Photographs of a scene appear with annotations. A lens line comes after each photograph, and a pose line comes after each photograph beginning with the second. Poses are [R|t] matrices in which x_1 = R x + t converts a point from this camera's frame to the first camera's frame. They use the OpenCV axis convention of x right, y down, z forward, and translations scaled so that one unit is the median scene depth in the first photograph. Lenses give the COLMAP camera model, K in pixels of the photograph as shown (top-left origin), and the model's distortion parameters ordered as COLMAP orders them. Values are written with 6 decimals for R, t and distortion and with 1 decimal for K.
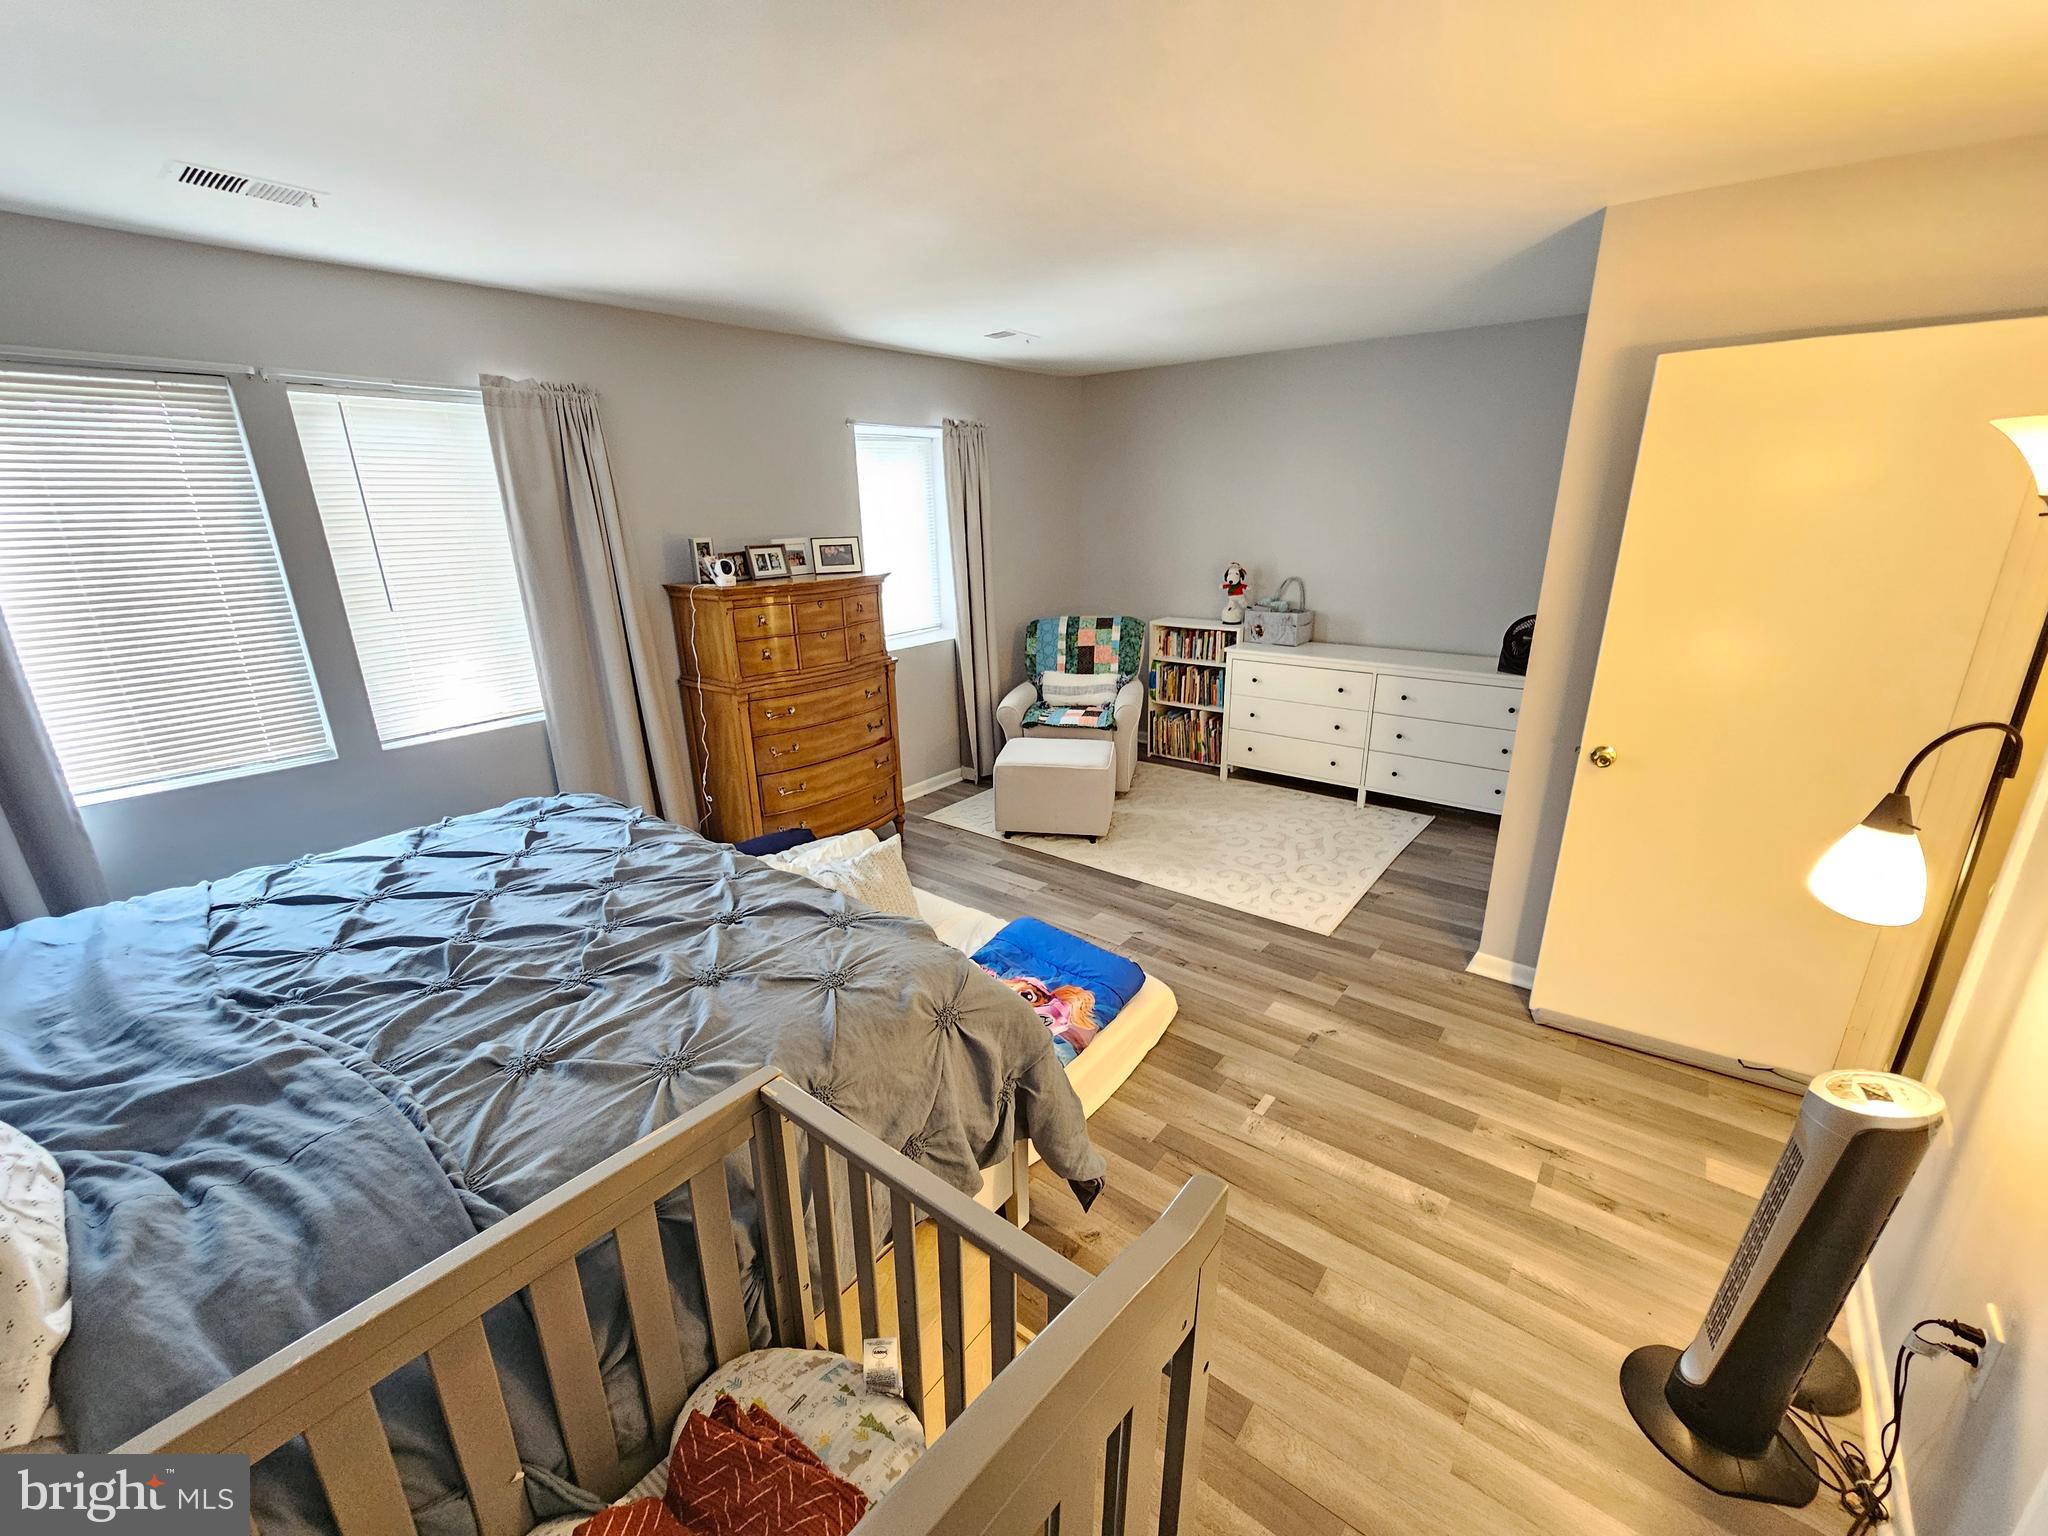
lens RADIAL K [[835.2, 0, 1020.0], [0, 835.2, 780.3], [0, 0, 1]] dist [-0.003659, 0.000106]
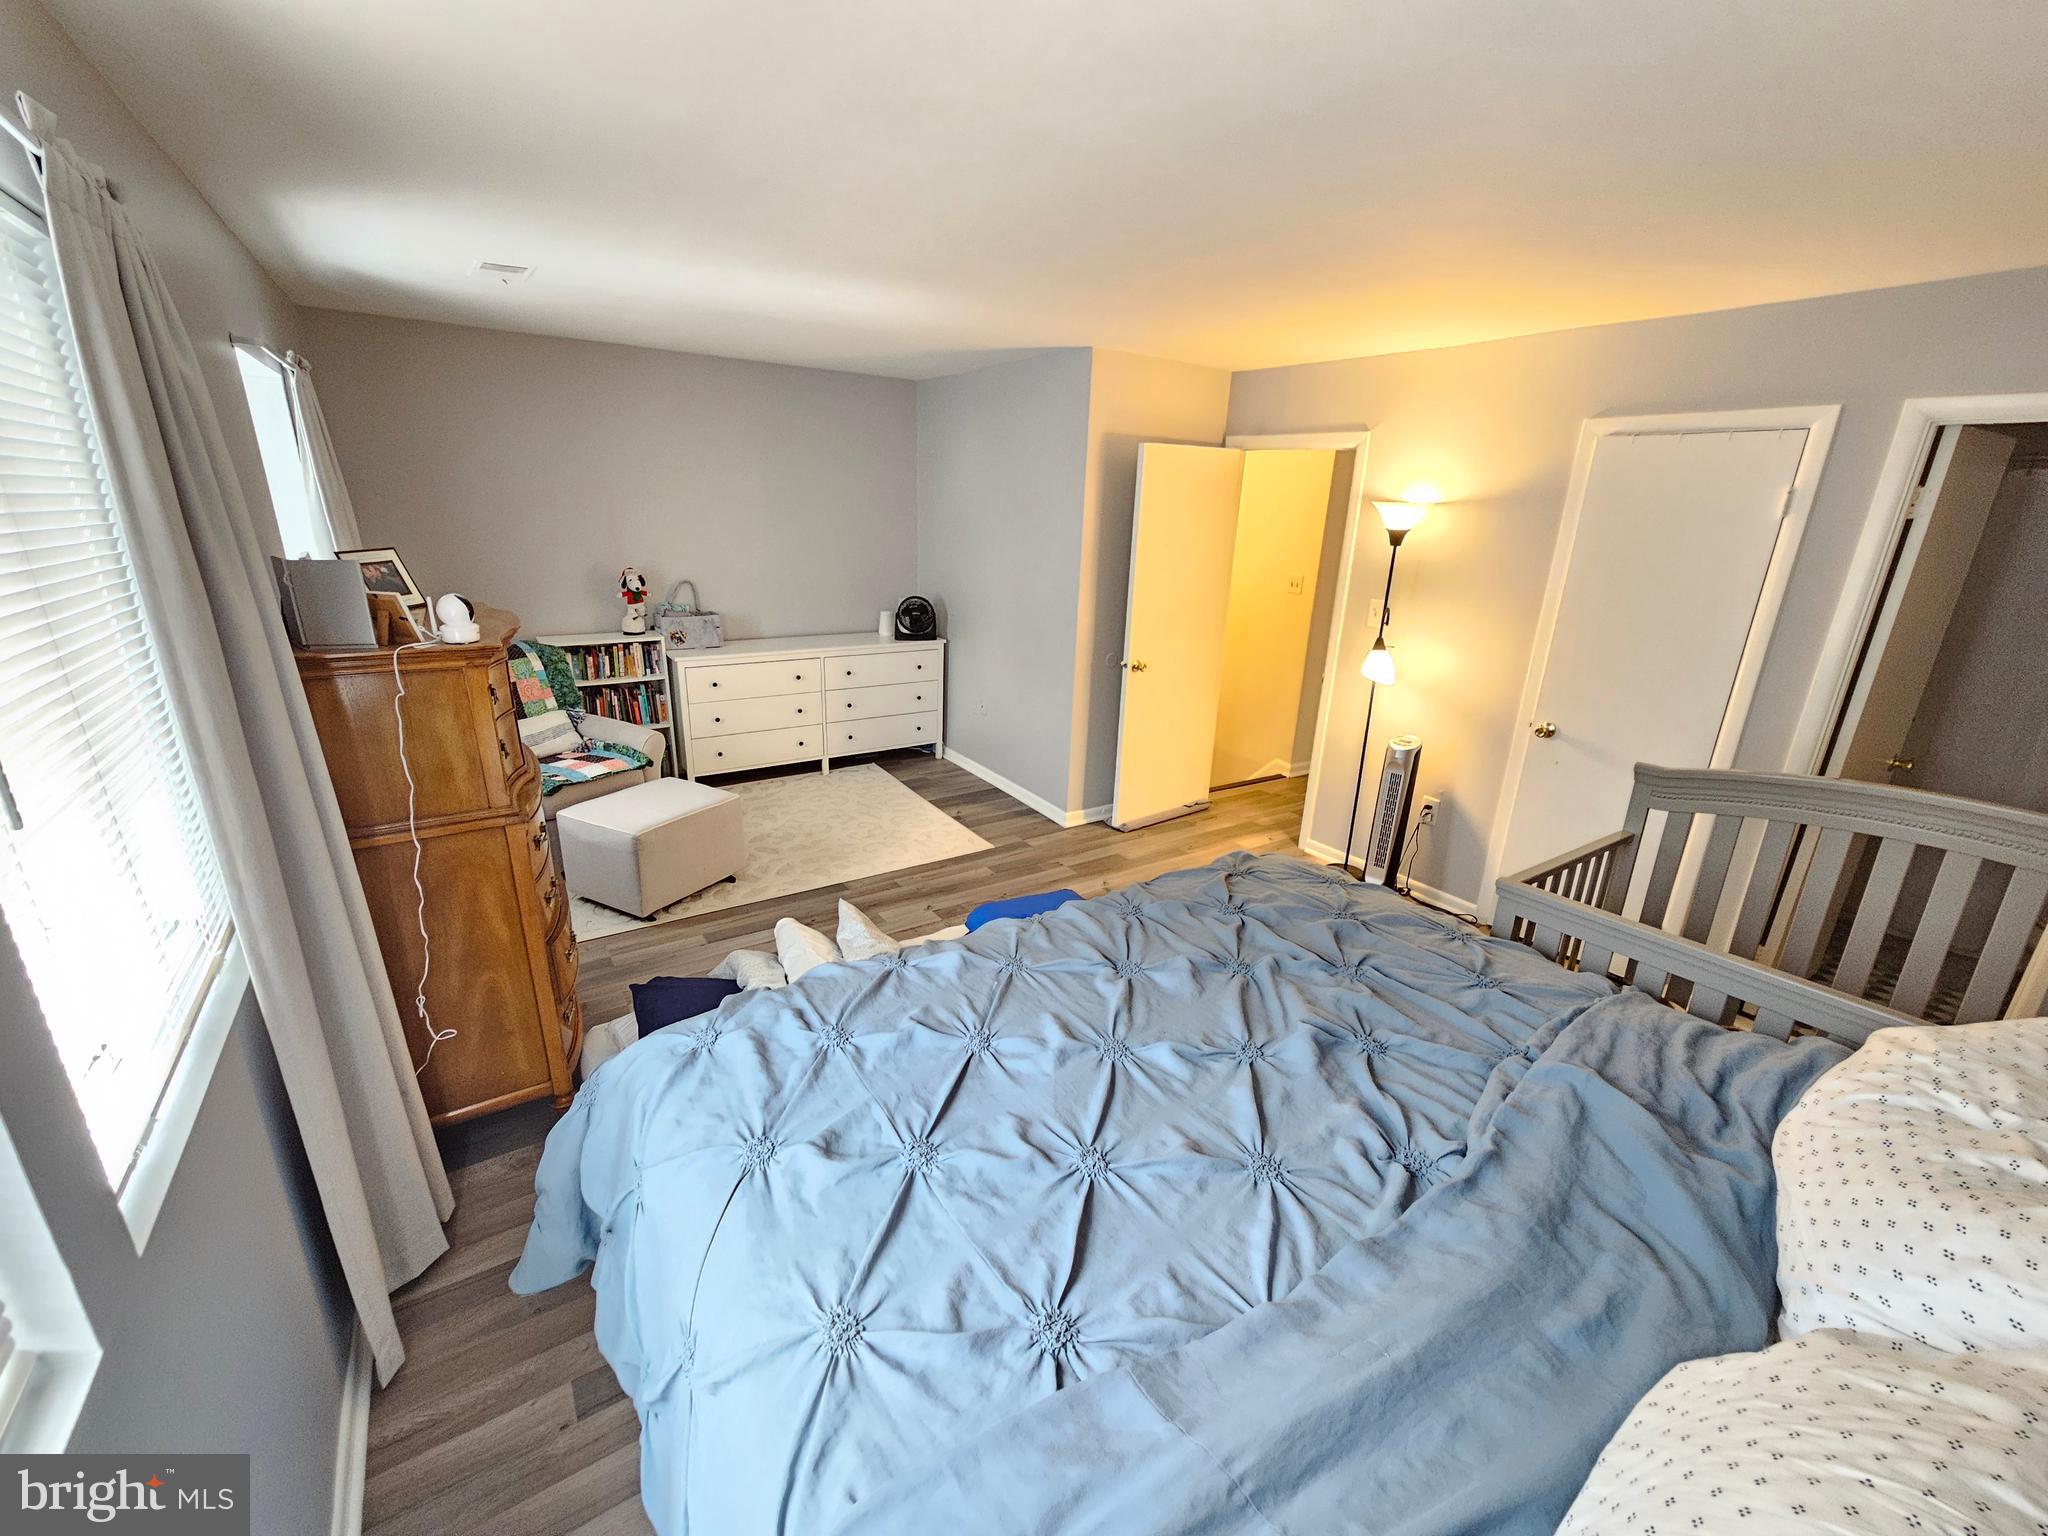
lens RADIAL K [[835.2, 0, 1020.0], [0, 835.2, 780.3], [0, 0, 1]] dist [-0.003659, 0.000106]
pose [[0.295156, -0.271459, 0.916075, -0.757120], [0.265099, 0.944412, 0.194442, -0.150379], [-0.917936, 0.185460, 0.350712, 0.467431]]
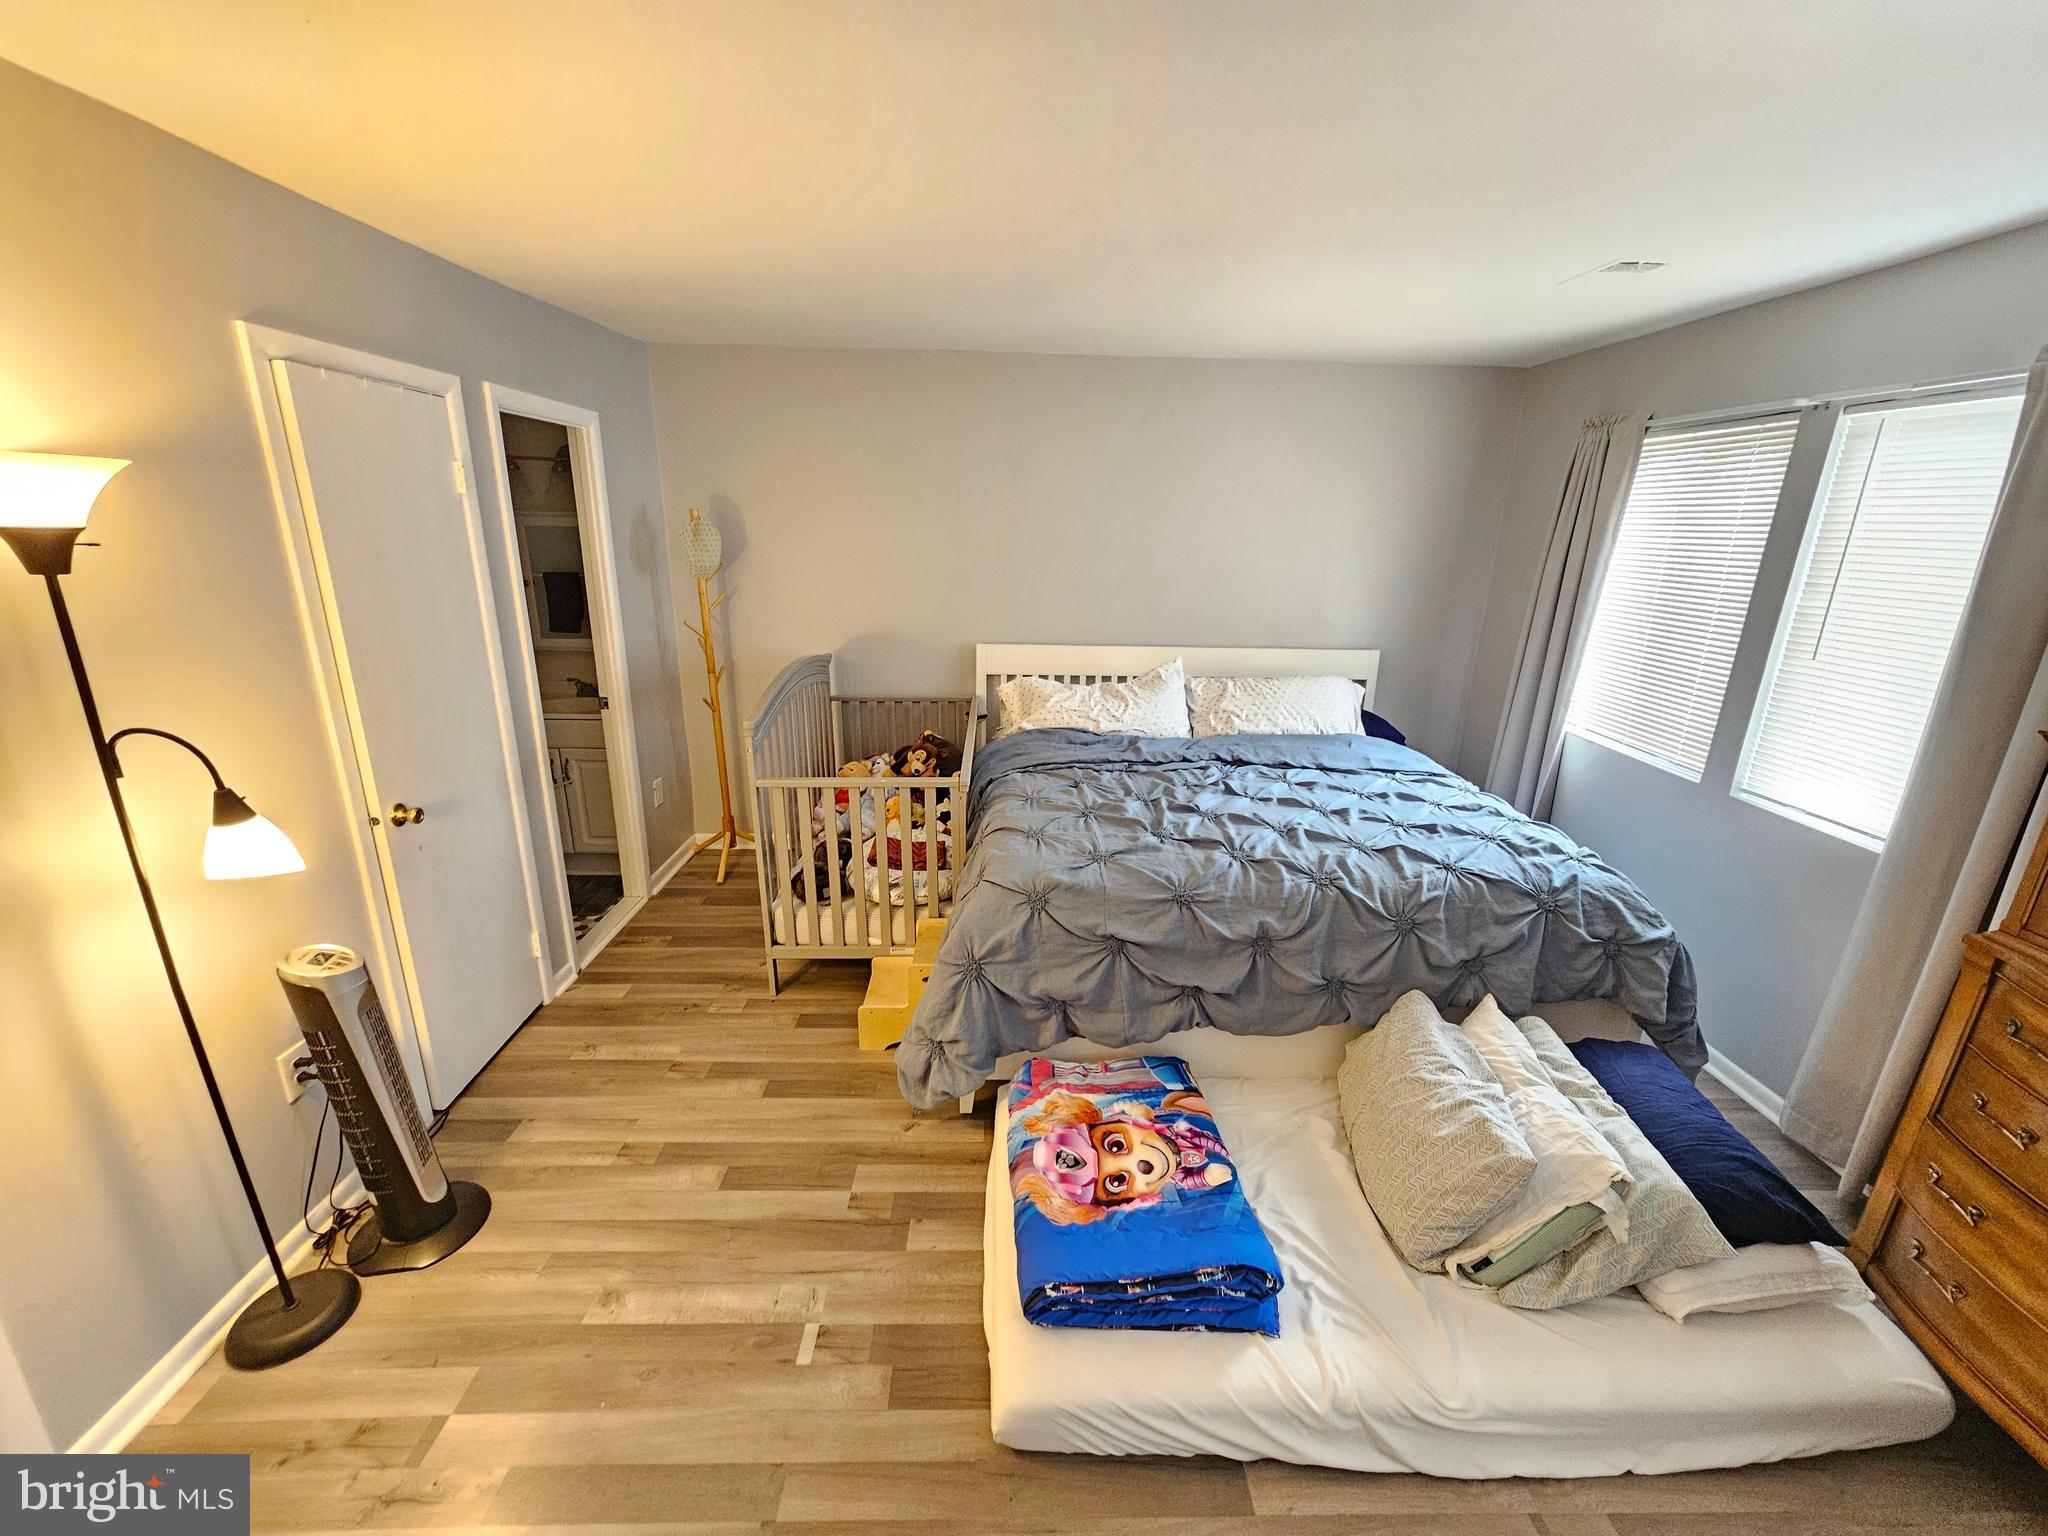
lens RADIAL K [[835.2, 0, 1020.0], [0, 835.2, 780.3], [0, 0, 1]] dist [-0.003659, 0.000106]
pose [[-0.771492, 0.186956, -0.608151, 0.363206], [-0.206285, 0.830716, 0.517067, -0.322123], [0.601869, 0.524365, -0.602325, 0.934193]]
